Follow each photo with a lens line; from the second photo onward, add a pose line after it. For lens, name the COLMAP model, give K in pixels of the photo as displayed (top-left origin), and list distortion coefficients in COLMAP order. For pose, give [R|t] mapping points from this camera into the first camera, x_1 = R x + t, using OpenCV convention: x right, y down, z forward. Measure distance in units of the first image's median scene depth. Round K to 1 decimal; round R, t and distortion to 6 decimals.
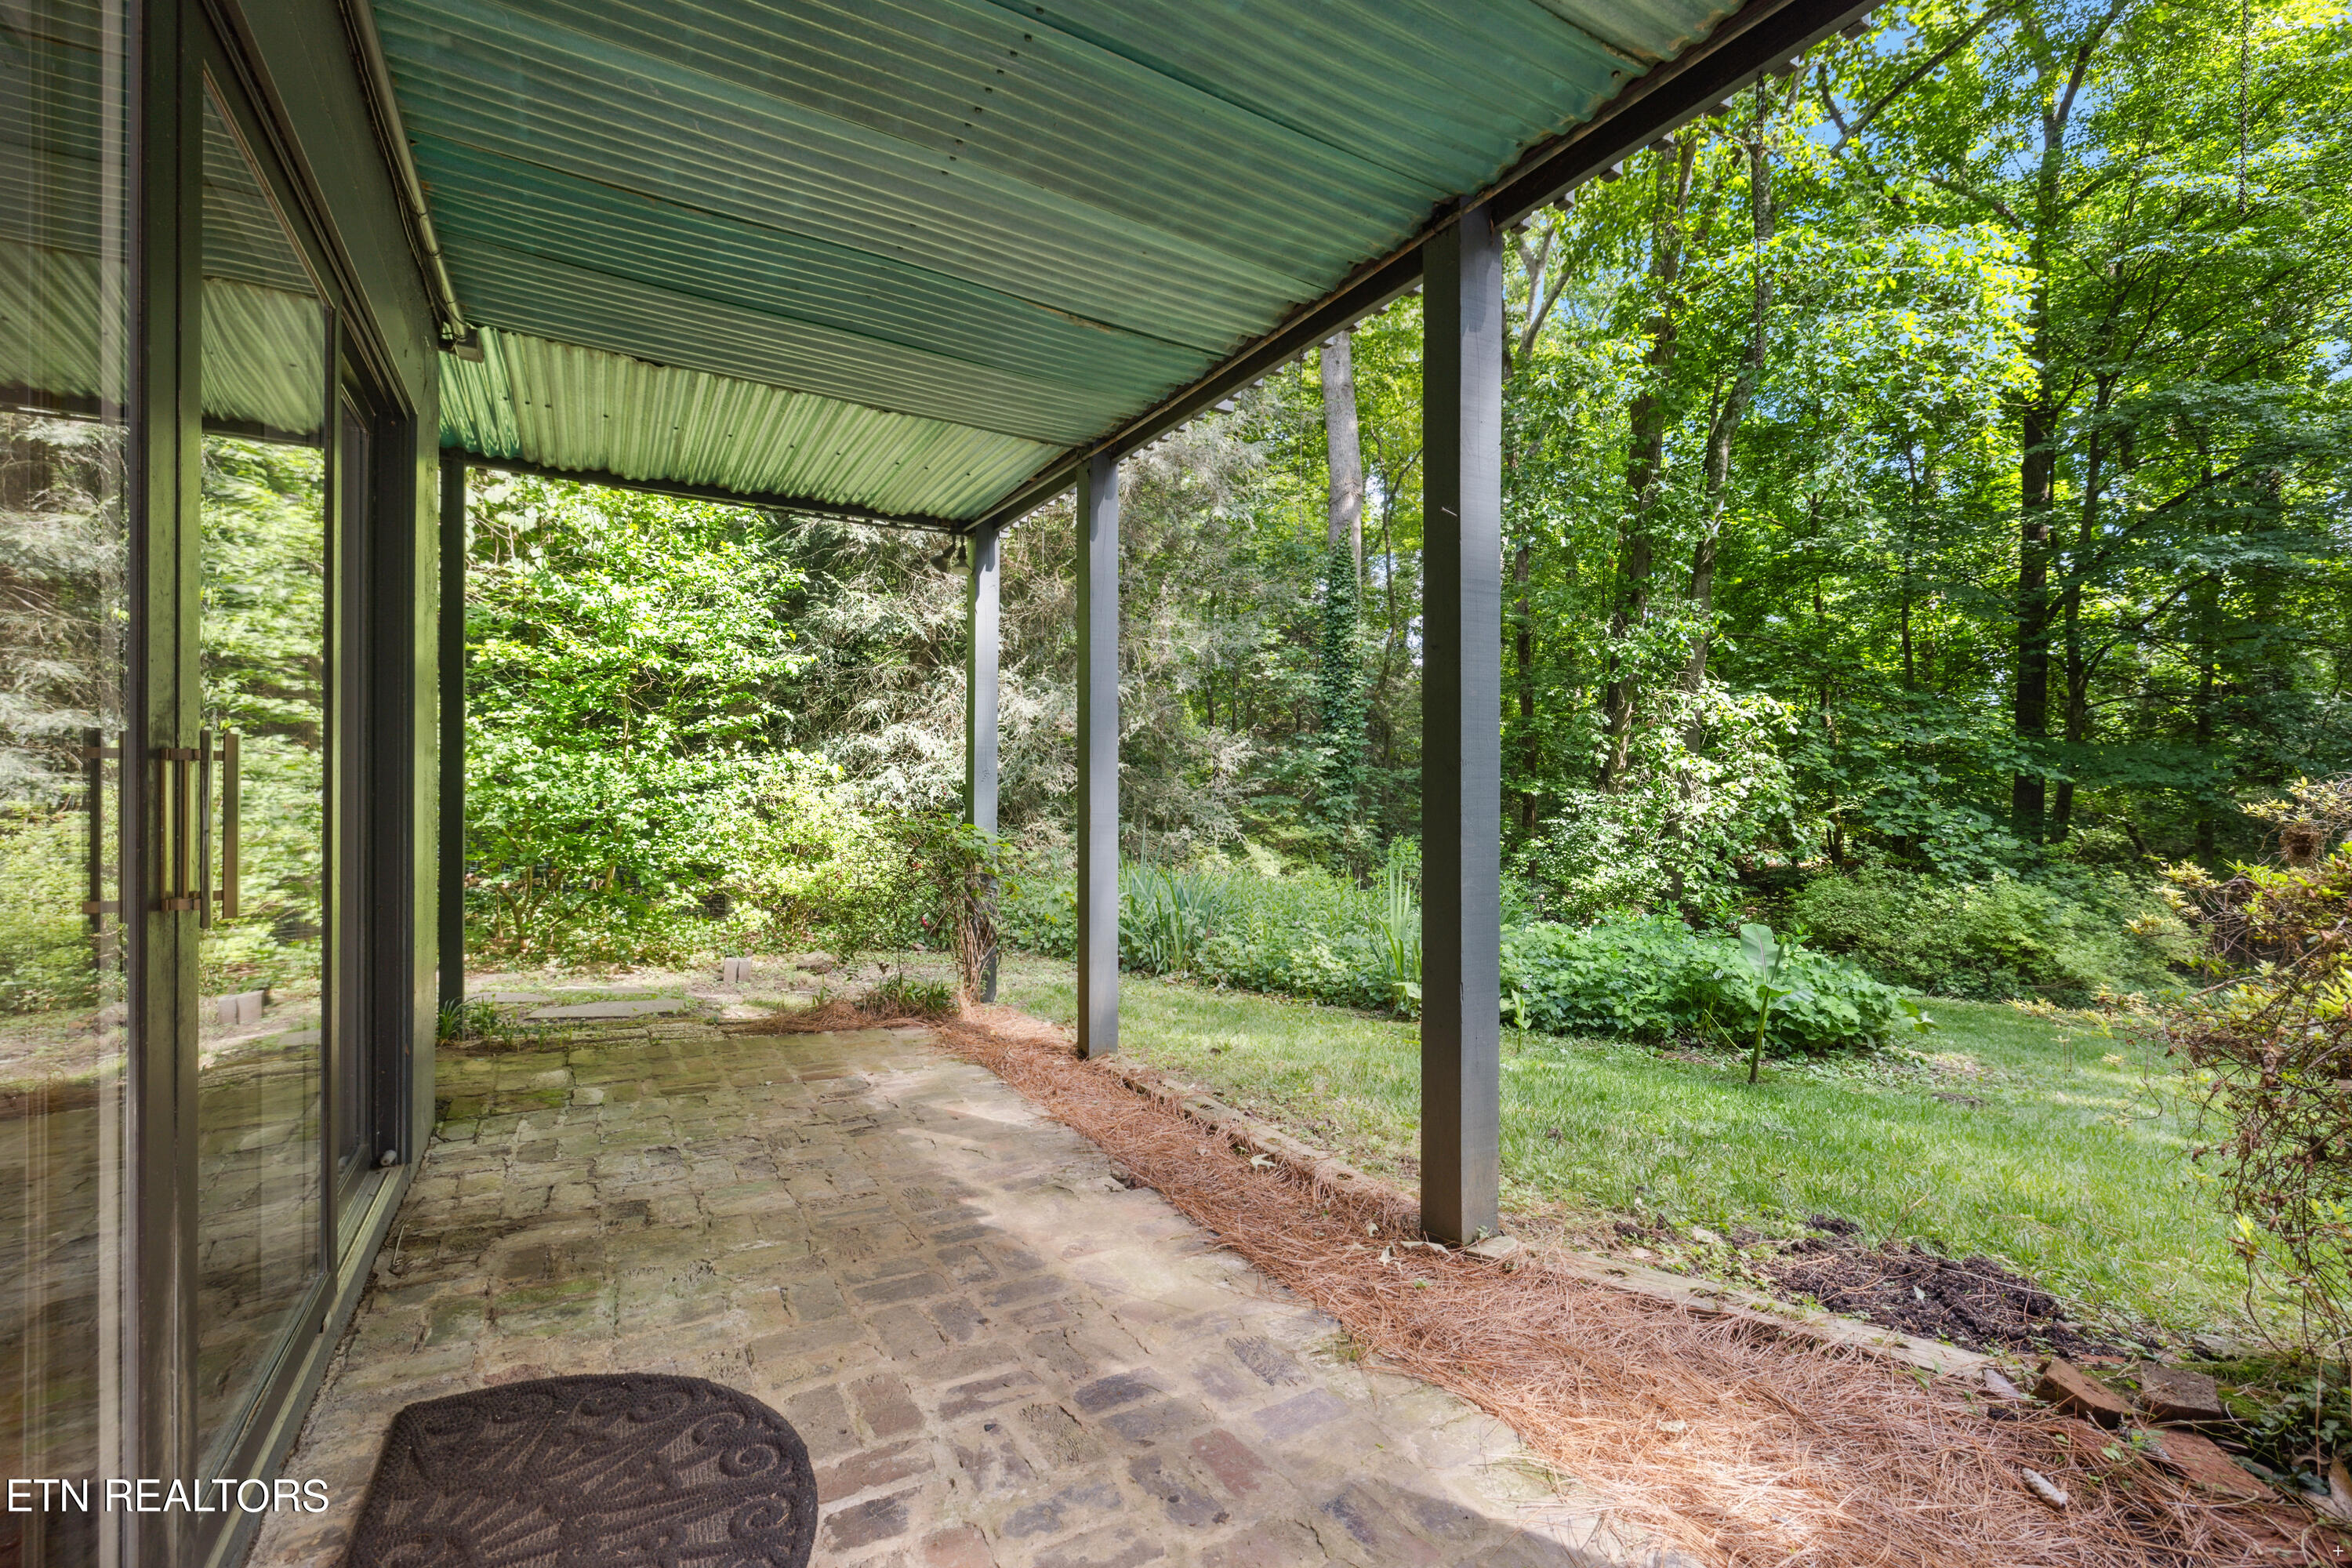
lens RADIAL K [[997.9, 0, 1163.5], [0, 997.9, 792.6], [0, 0, 1]] dist [0.000347, 0.000587]
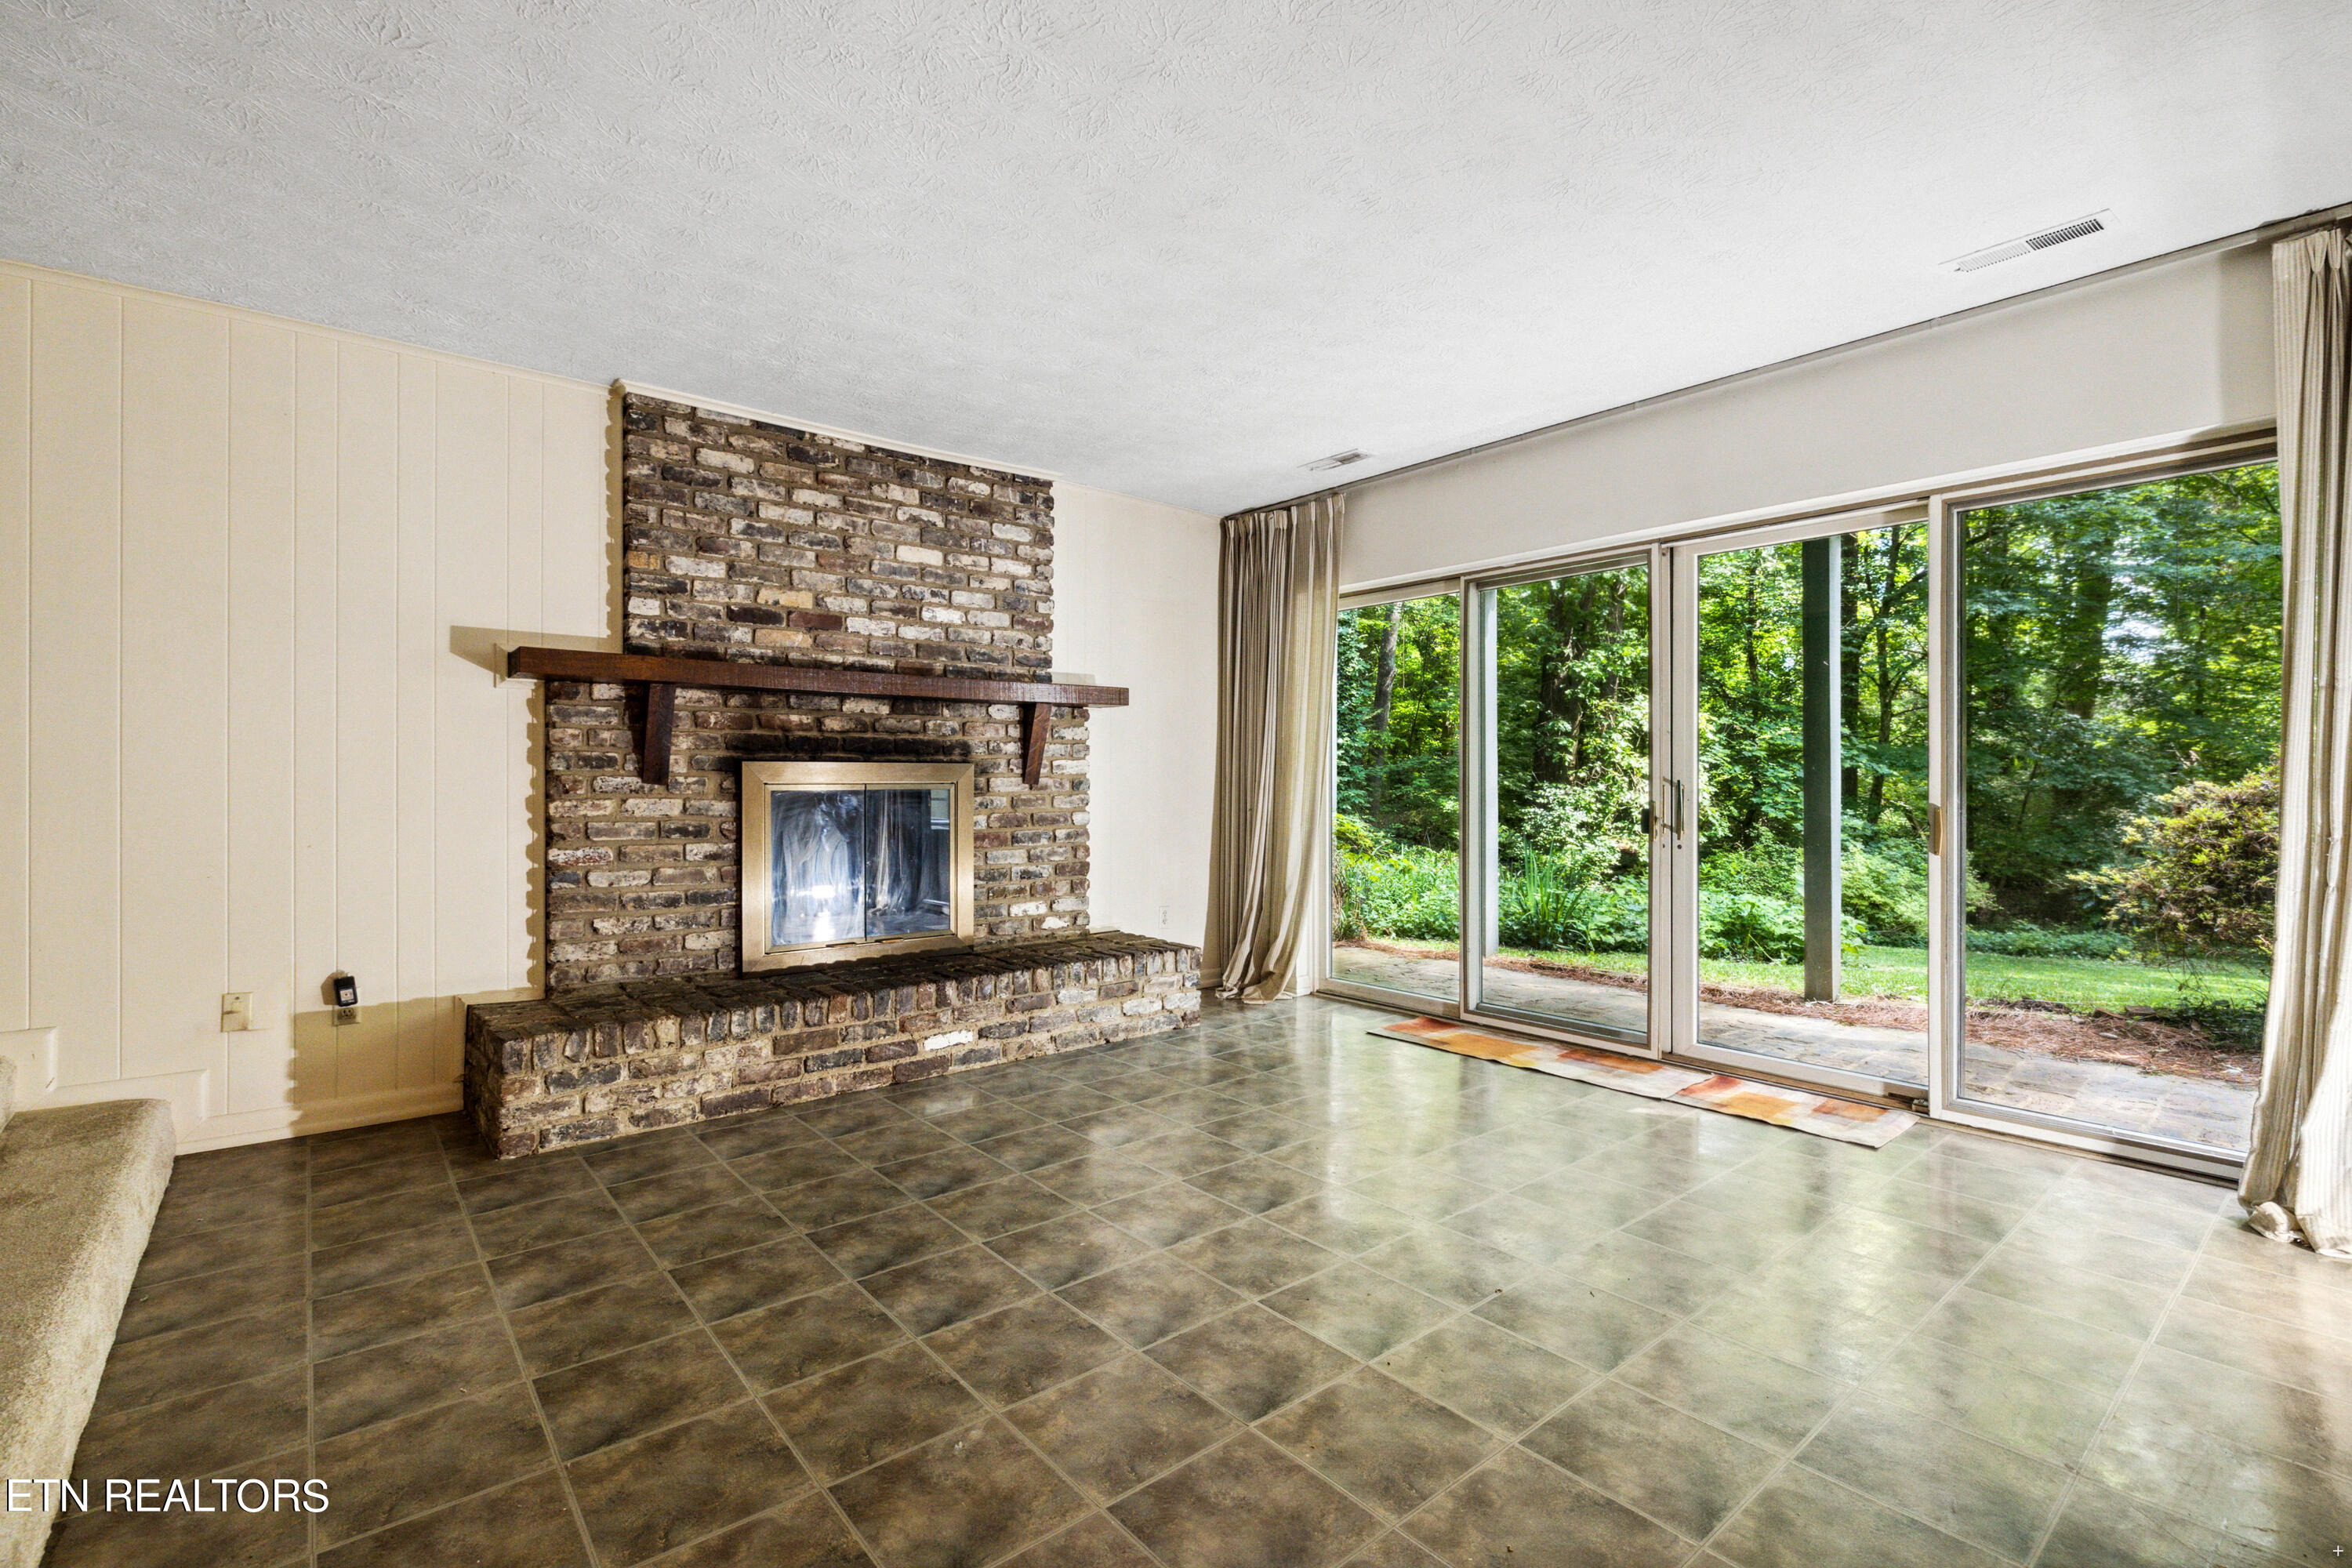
lens RADIAL K [[1037.5, 0, 1171.9], [0, 1037.5, 785.9], [0, 0, 1]] dist [0.001917, 0.000030]
pose [[0.984229, -0.005936, 0.176800, -0.268481], [0.005850, 0.999982, 0.001003, -0.004285], [-0.176803, 0.000048, 0.984246, -0.170248]]
